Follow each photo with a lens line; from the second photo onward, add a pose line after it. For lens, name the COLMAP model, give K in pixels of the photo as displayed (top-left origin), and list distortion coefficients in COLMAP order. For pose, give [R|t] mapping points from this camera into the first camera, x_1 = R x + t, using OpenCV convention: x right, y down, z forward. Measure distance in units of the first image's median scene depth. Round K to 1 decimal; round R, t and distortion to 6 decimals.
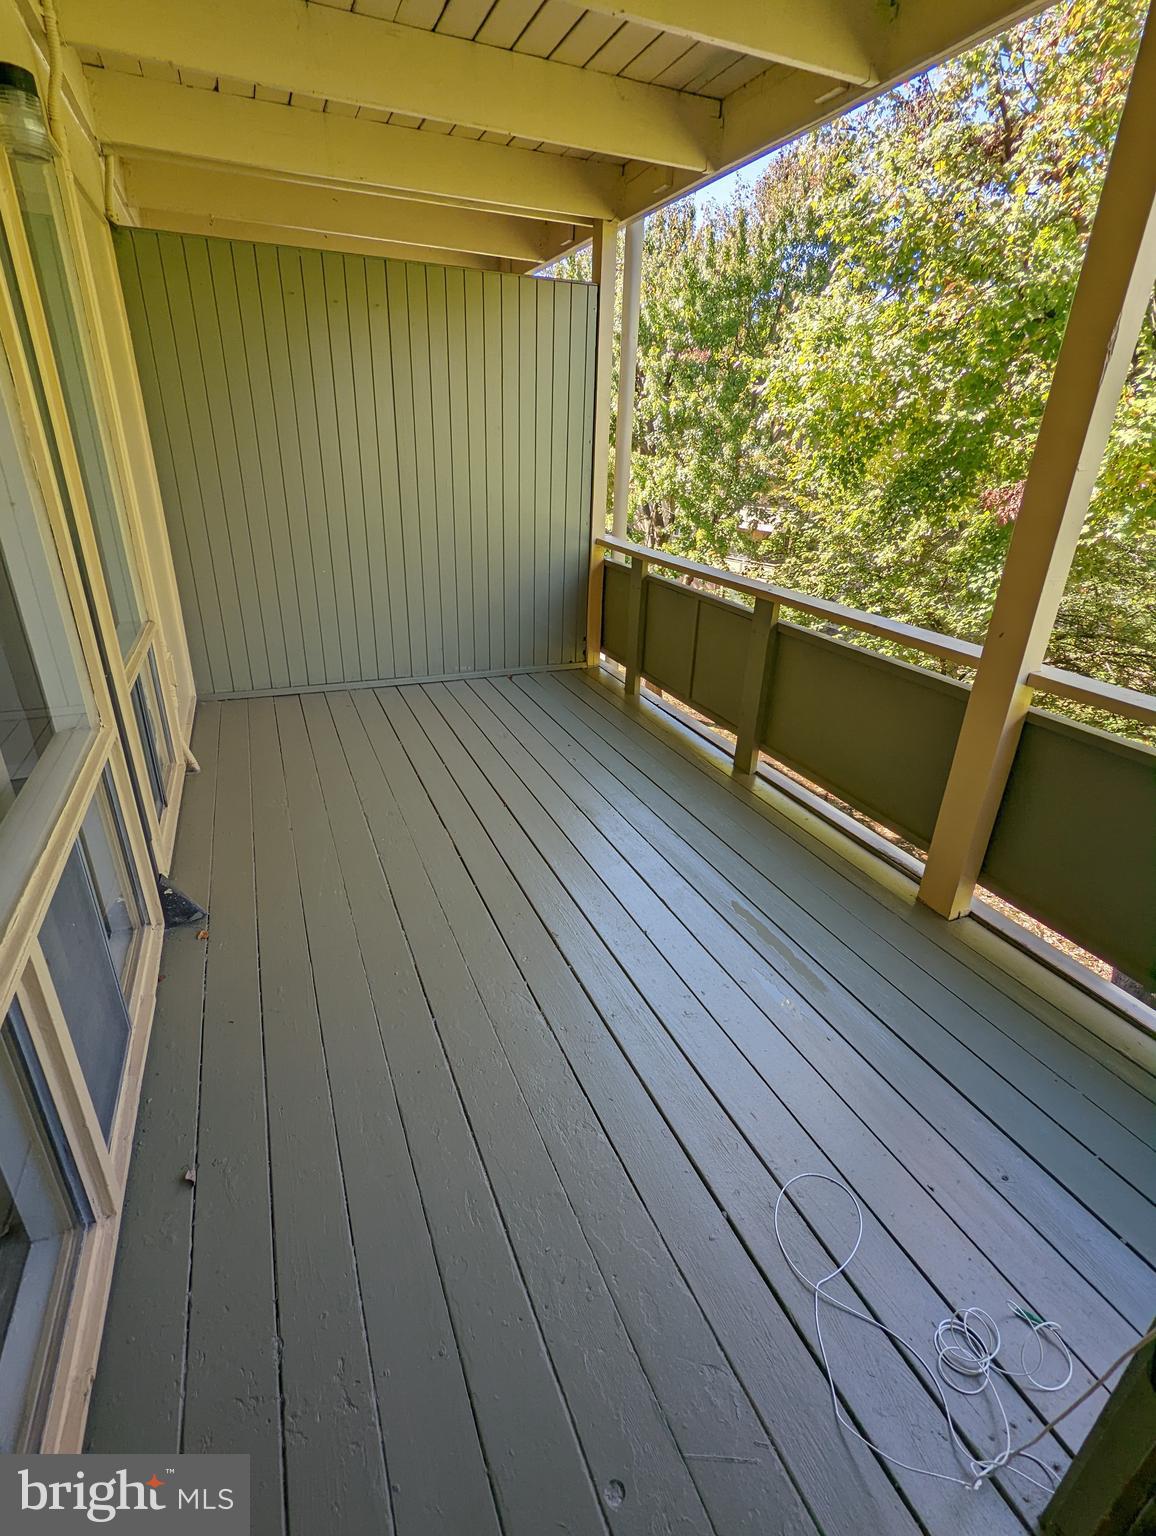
lens RADIAL K [[726.9, 0, 578.1], [0, 726.9, 764.9], [0, 0, 1]] dist [0.001488, 0.002765]
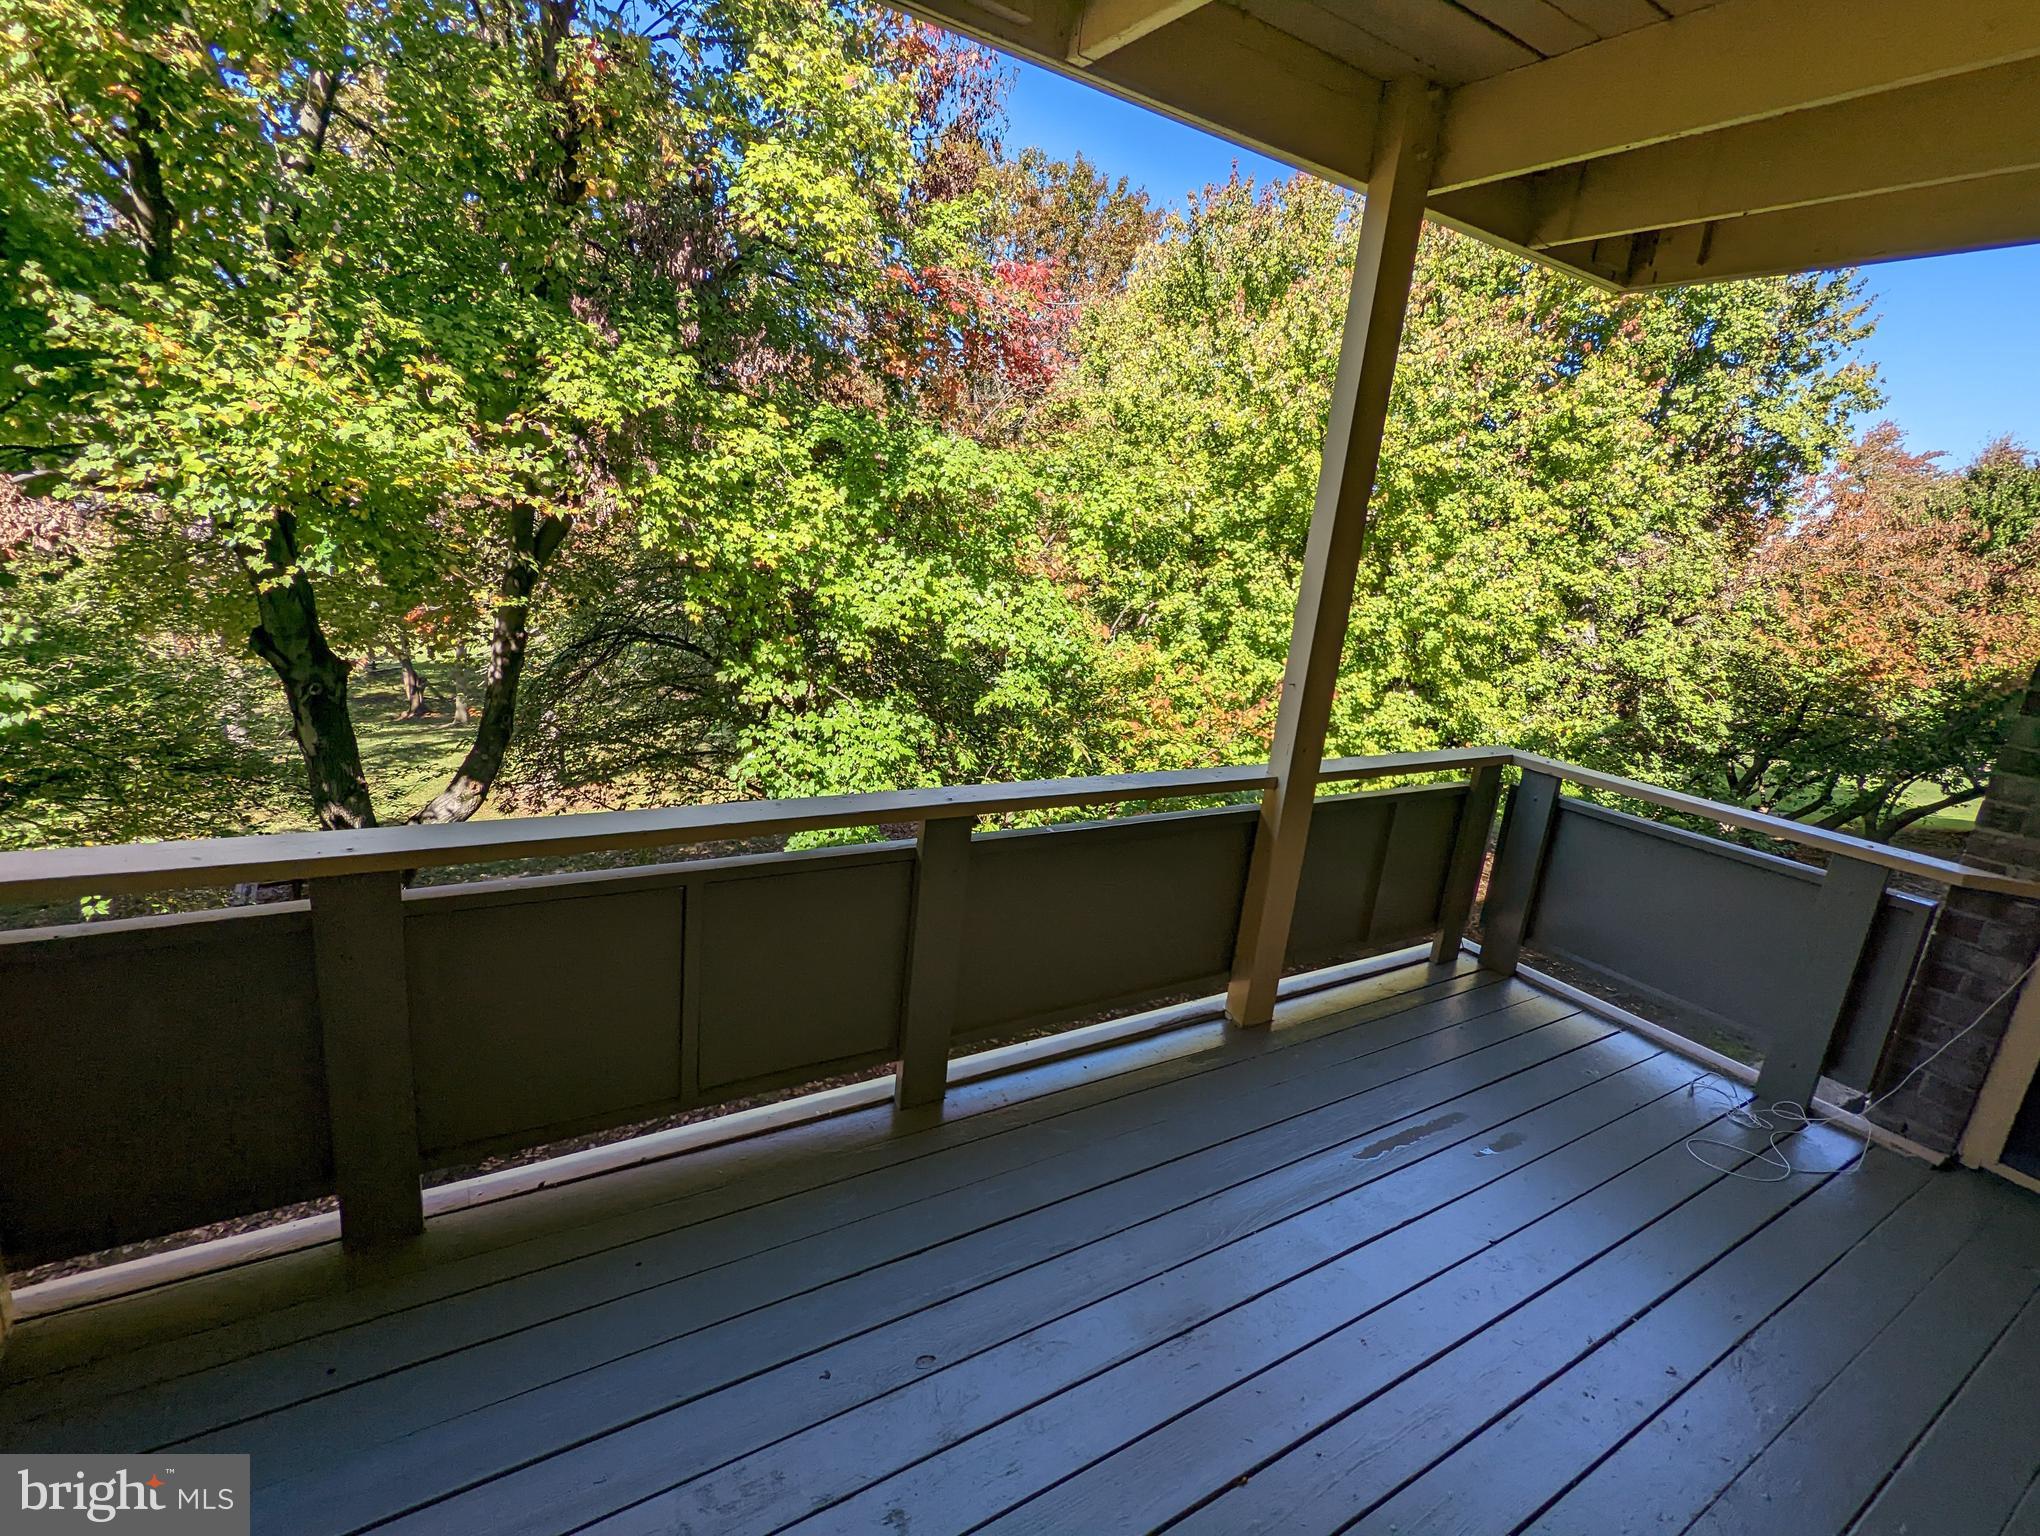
lens RADIAL K [[965.4, 0, 1018.6], [0, 965.4, 763.2], [0, 0, 1]] dist [0.001488, 0.002765]
pose [[-0.150618, -0.275337, 0.949476, -0.573435], [0.317338, 0.896139, 0.310210, -0.599711], [-0.936275, 0.348028, -0.047600, 1.235355]]
